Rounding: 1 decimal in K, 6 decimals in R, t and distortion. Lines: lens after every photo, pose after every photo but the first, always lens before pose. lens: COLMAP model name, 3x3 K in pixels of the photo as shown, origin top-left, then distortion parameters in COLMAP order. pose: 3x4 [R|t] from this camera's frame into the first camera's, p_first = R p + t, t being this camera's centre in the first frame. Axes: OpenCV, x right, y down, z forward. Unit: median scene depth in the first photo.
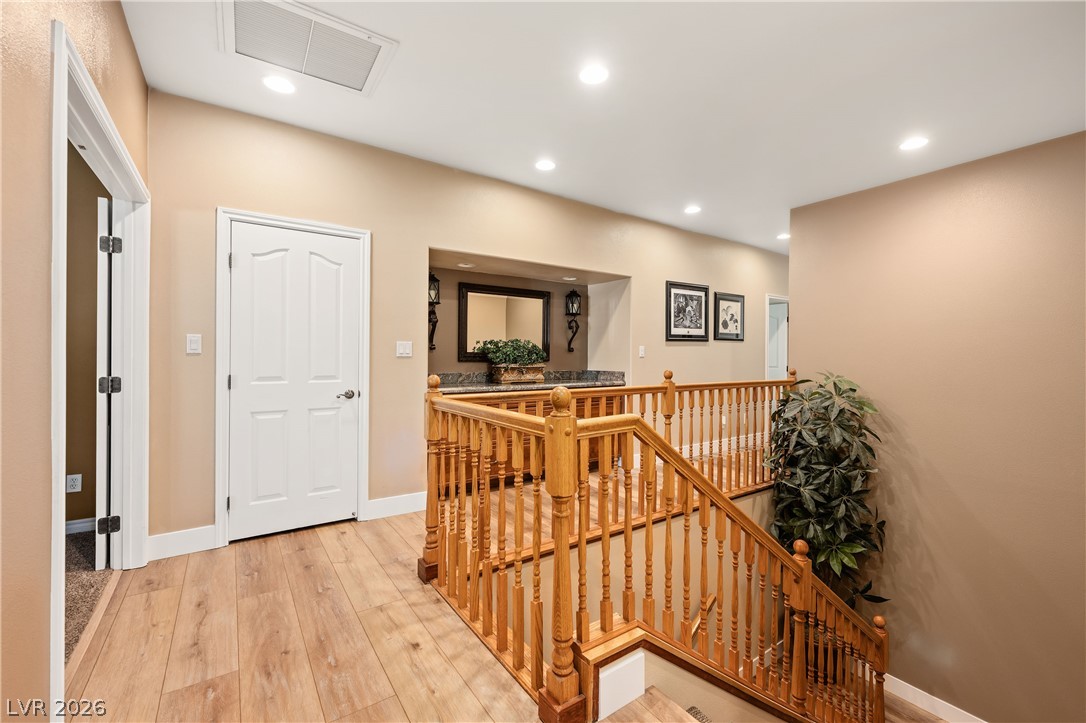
lens RADIAL K [[449.9, 0, 543.0], [0, 449.9, 361.5], [0, 0, 1]] dist [0.000556, 0.000054]
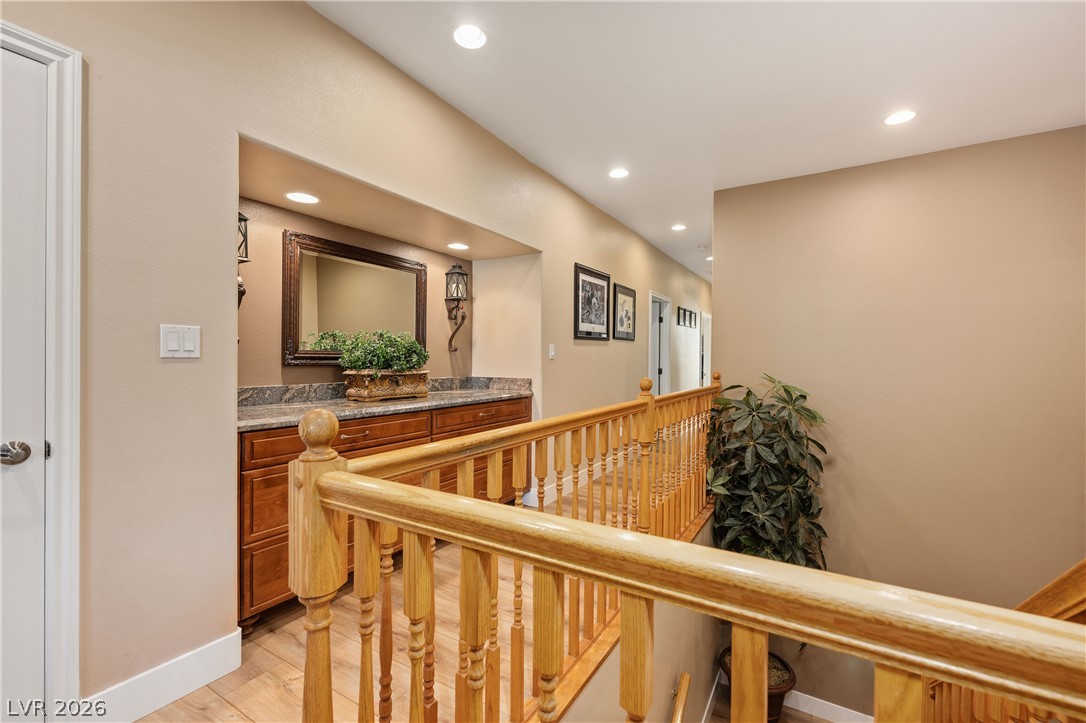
lens RADIAL K [[462.0, 0, 546.3], [0, 462.0, 365.4], [0, 0, 1]] dist [-0.001583, -0.000316]
pose [[0.911563, -0.003618, 0.411144, -0.109055], [0.001360, 0.999982, 0.005785, -0.003432], [-0.411158, -0.004714, 0.911552, 0.281270]]
